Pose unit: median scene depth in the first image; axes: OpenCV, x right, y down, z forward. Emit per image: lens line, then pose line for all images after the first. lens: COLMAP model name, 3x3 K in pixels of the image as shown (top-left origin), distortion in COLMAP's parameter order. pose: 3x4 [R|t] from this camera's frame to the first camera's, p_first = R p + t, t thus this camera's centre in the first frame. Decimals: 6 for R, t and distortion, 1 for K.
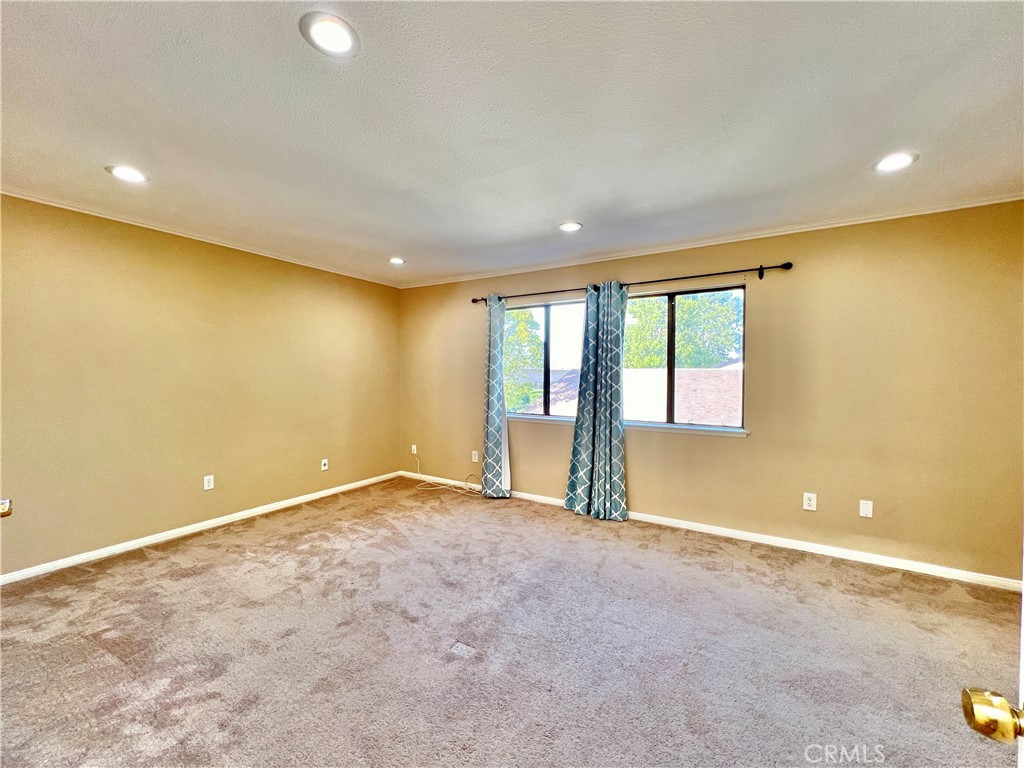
lens RADIAL K [[405.7, 0, 516.1], [0, 405.7, 380.0], [0, 0, 1]] dist [0.000571, -0.000171]
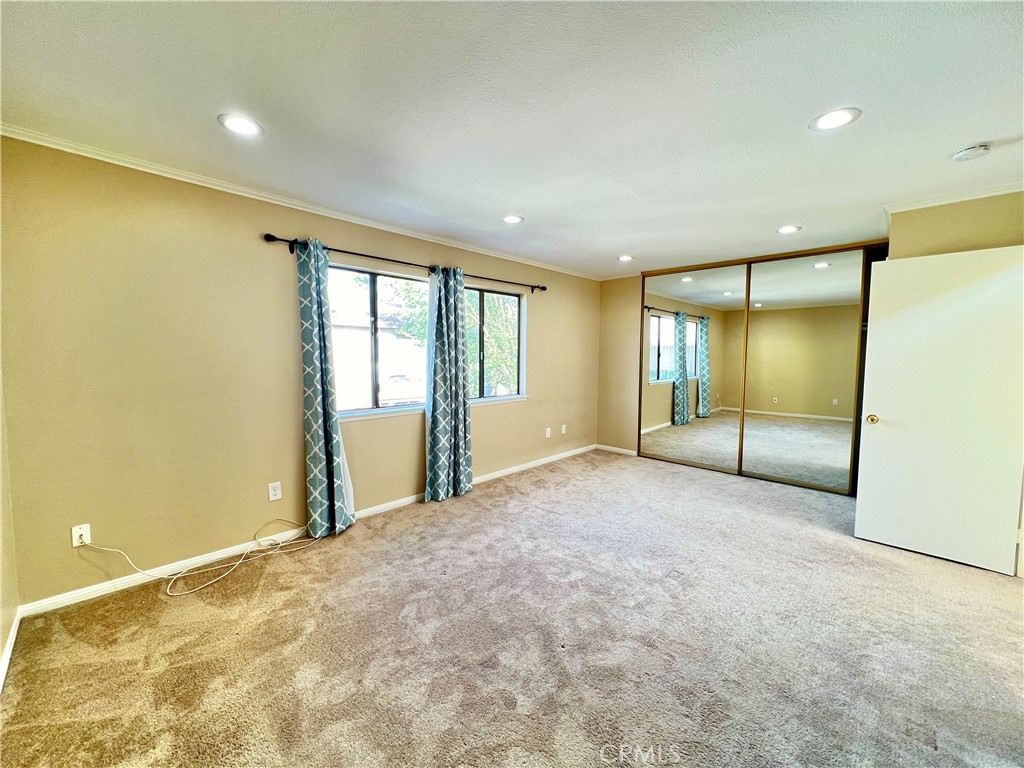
lens RADIAL K [[405.7, 0, 515.9], [0, 405.7, 384.6], [0, 0, 1]] dist [0.000571, -0.000171]
pose [[0.227140, -0.084283, 0.970208, -0.852503], [-0.000445, 0.996239, 0.086649, -0.043116], [-0.973862, -0.020113, 0.226248, 0.692471]]
